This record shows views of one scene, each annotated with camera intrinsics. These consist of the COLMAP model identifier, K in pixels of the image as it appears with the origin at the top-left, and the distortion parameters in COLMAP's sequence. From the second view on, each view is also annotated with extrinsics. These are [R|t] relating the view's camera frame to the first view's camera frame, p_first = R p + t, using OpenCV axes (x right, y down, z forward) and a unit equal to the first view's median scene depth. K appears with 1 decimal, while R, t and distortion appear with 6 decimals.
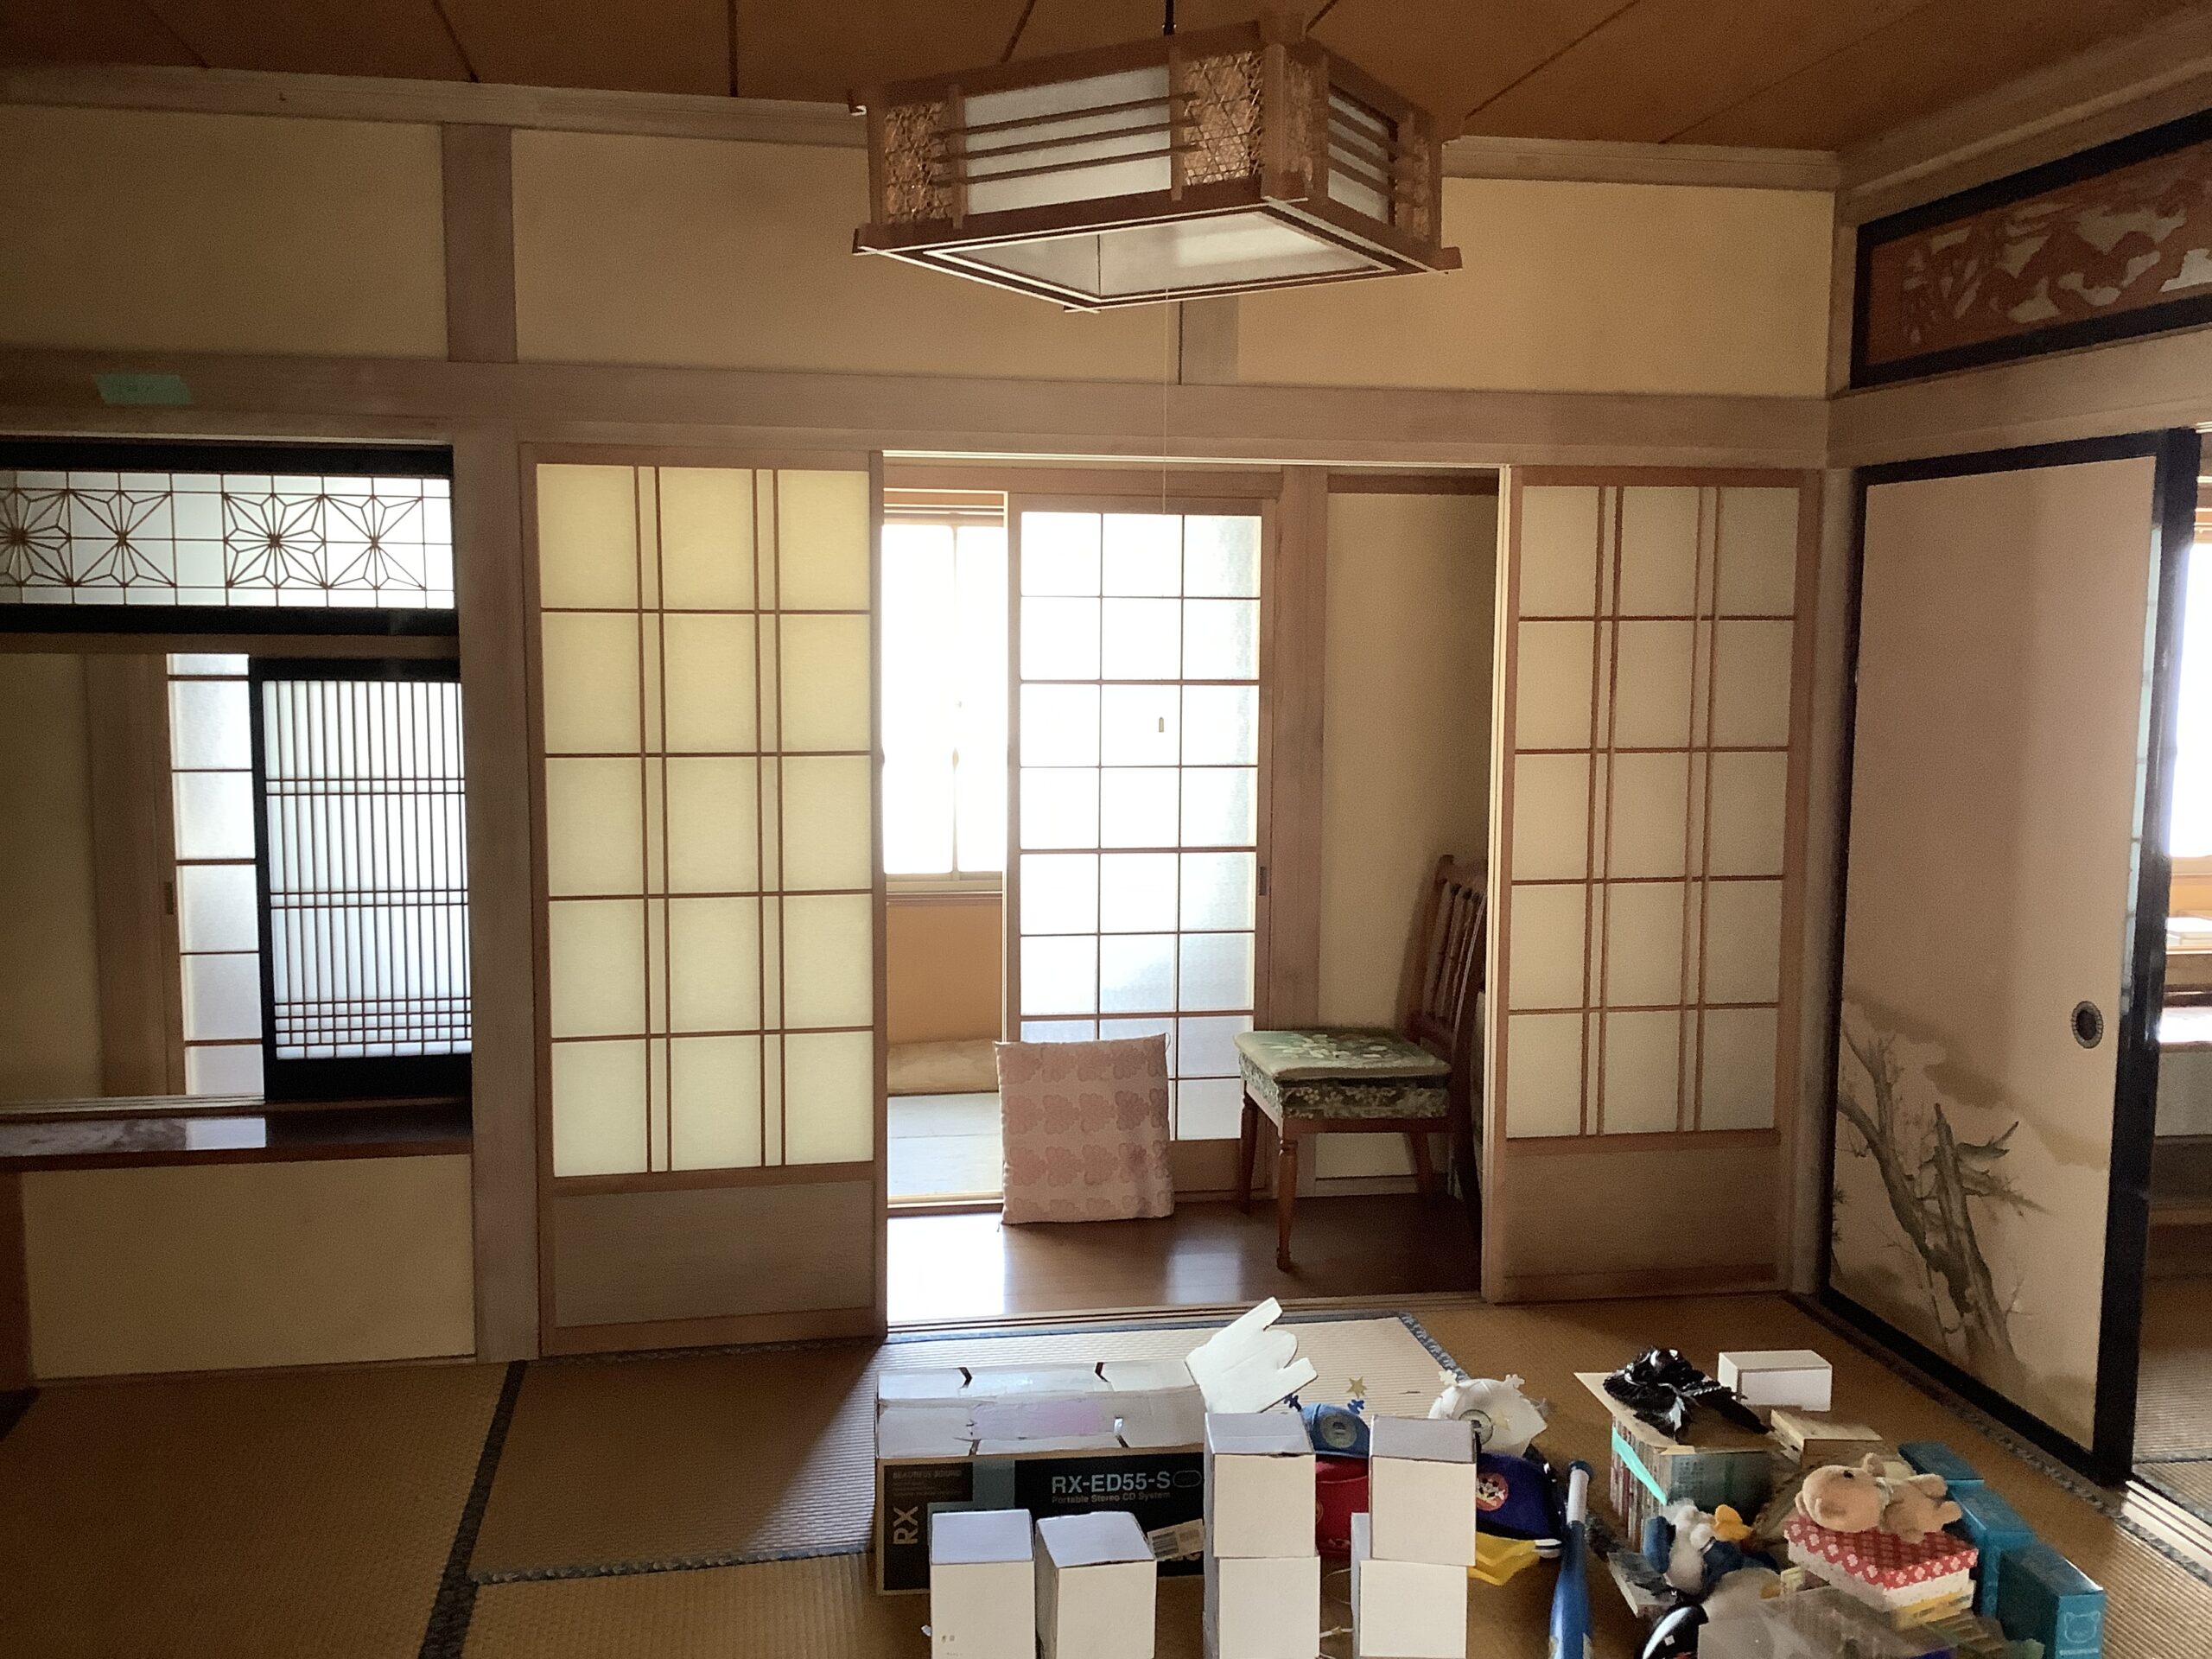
lens RADIAL K [[1987.8, 0, 1106.3], [0, 1987.8, 832.2], [0, 0, 1]] dist [0.100658, -0.157443]
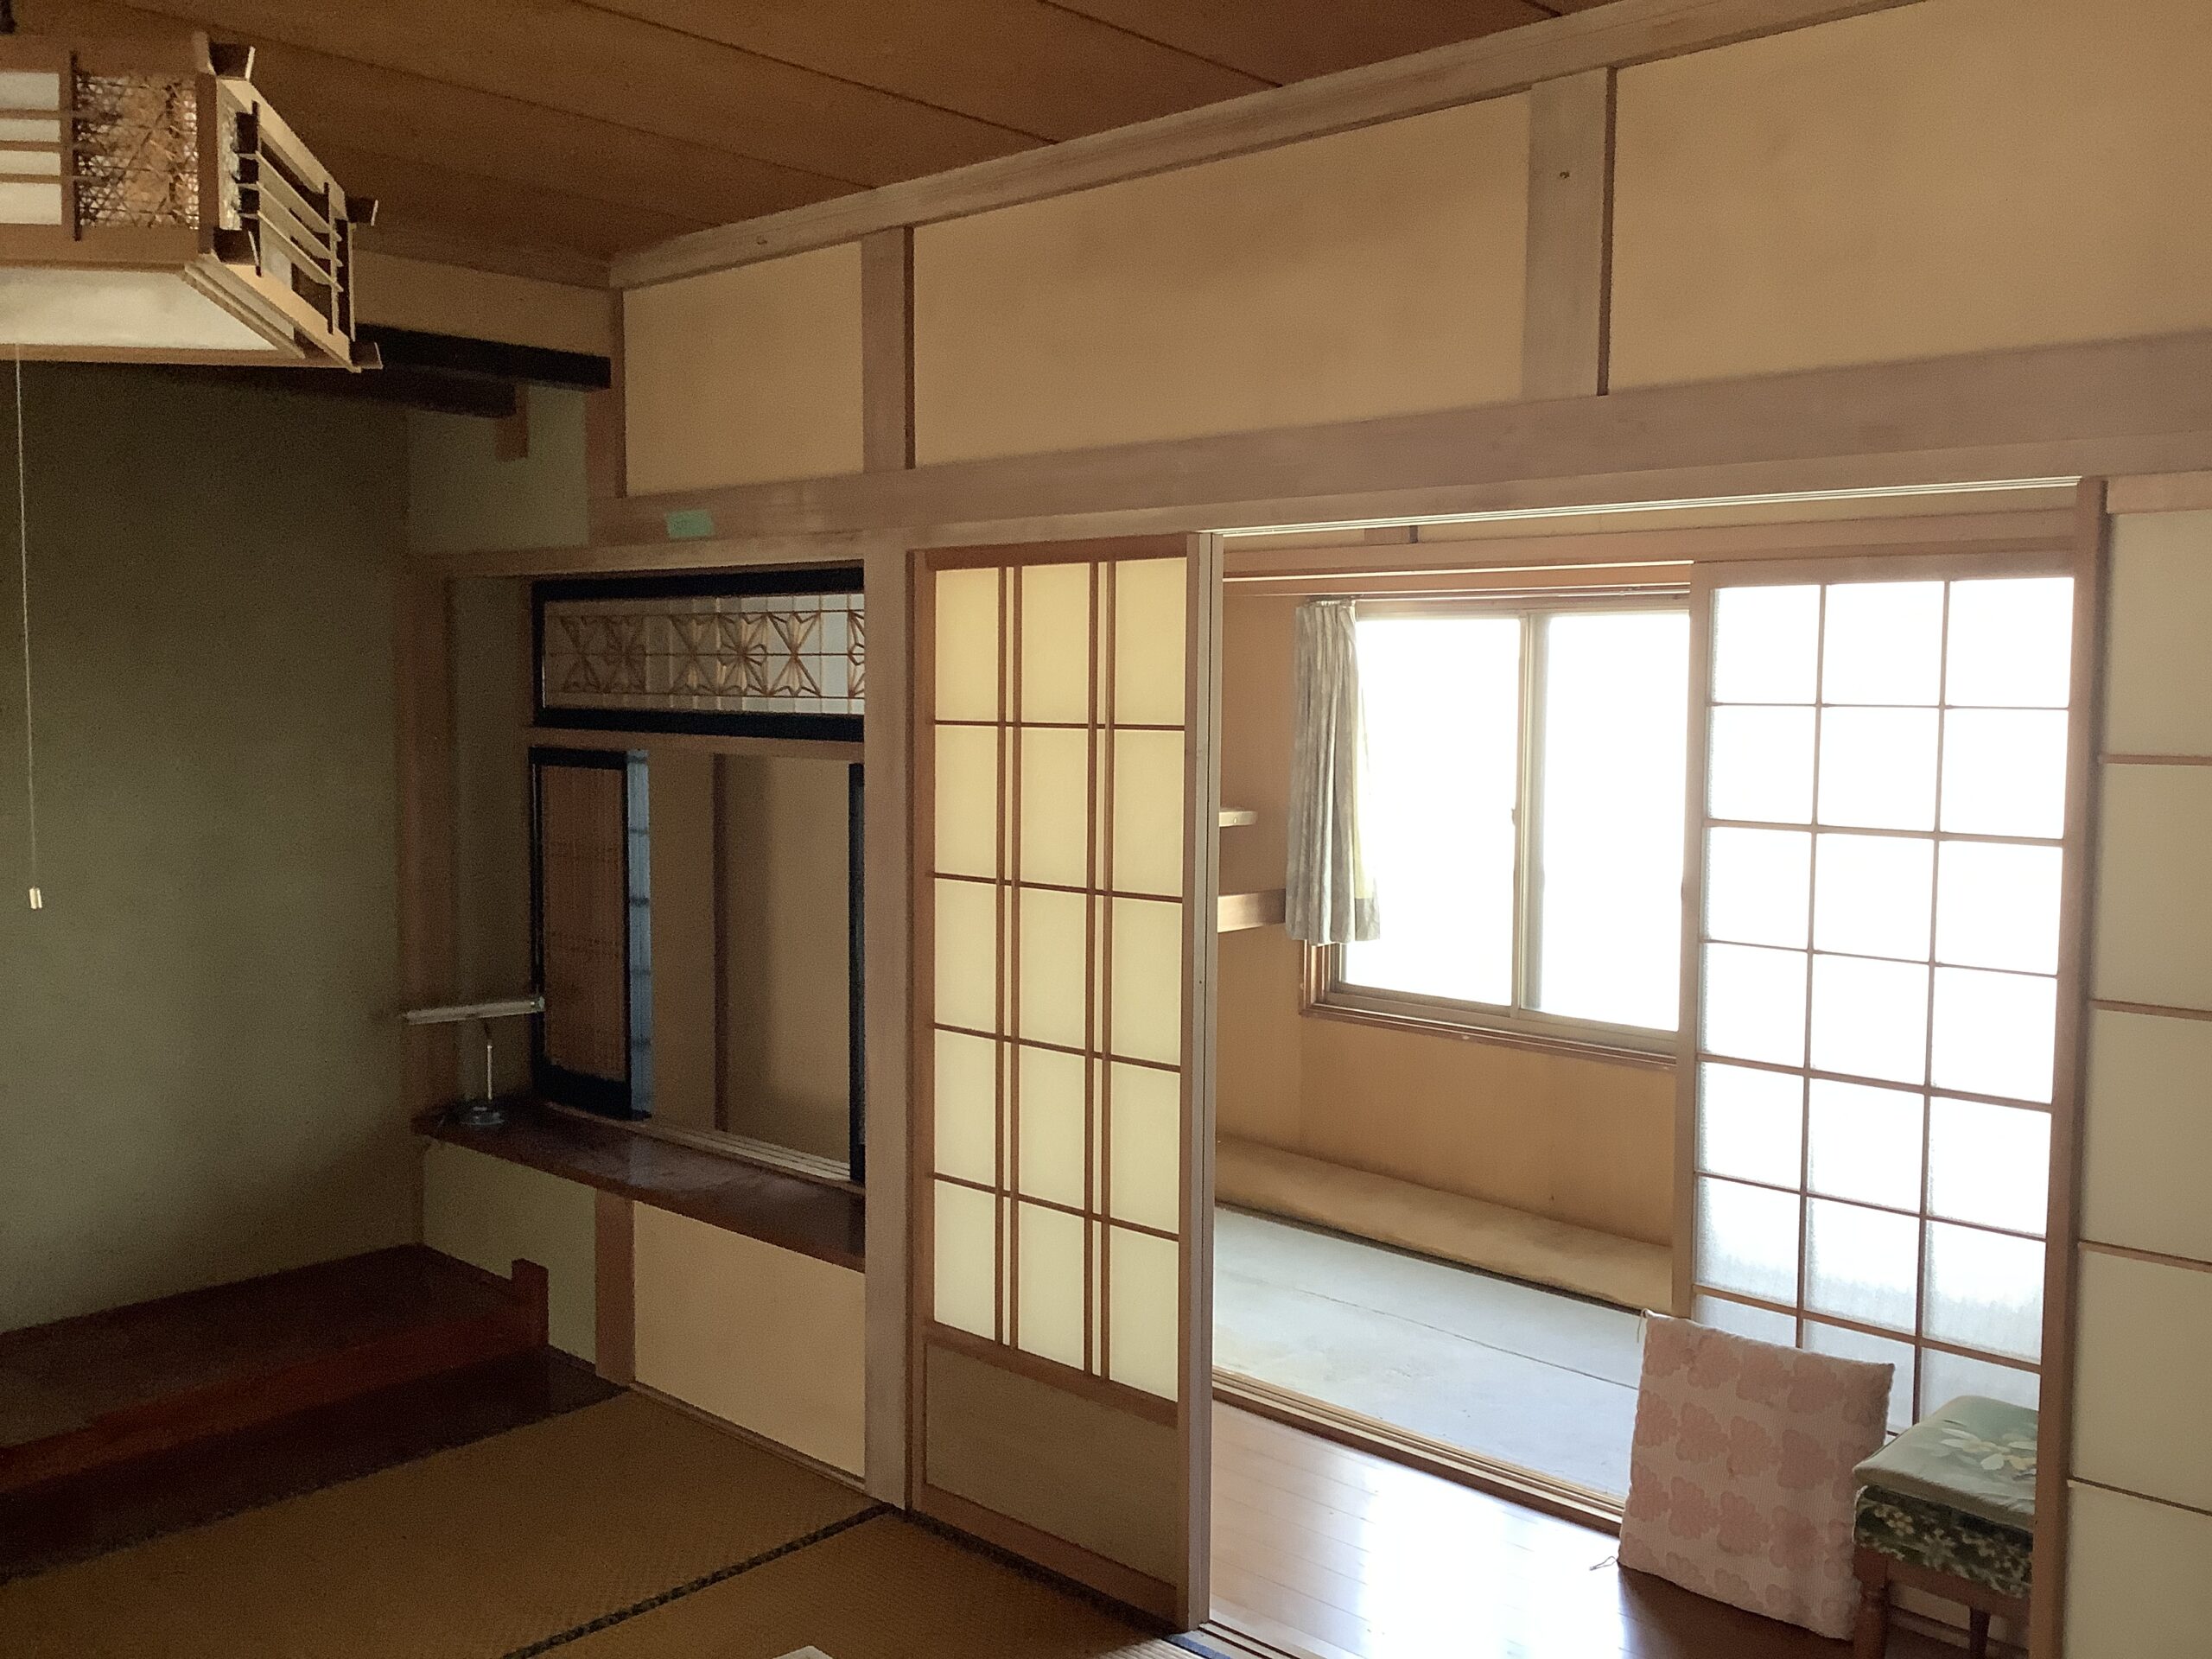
lens RADIAL K [[2023.6, 0, 1112.5], [0, 2023.6, 833.4], [0, 0, 1]] dist [0.090194, -0.009884]
pose [[0.596584, 0.059532, -0.800339, 0.524275], [-0.092786, 0.995674, 0.004898, -0.068383], [0.797169, 0.071338, 0.599527, 0.473767]]
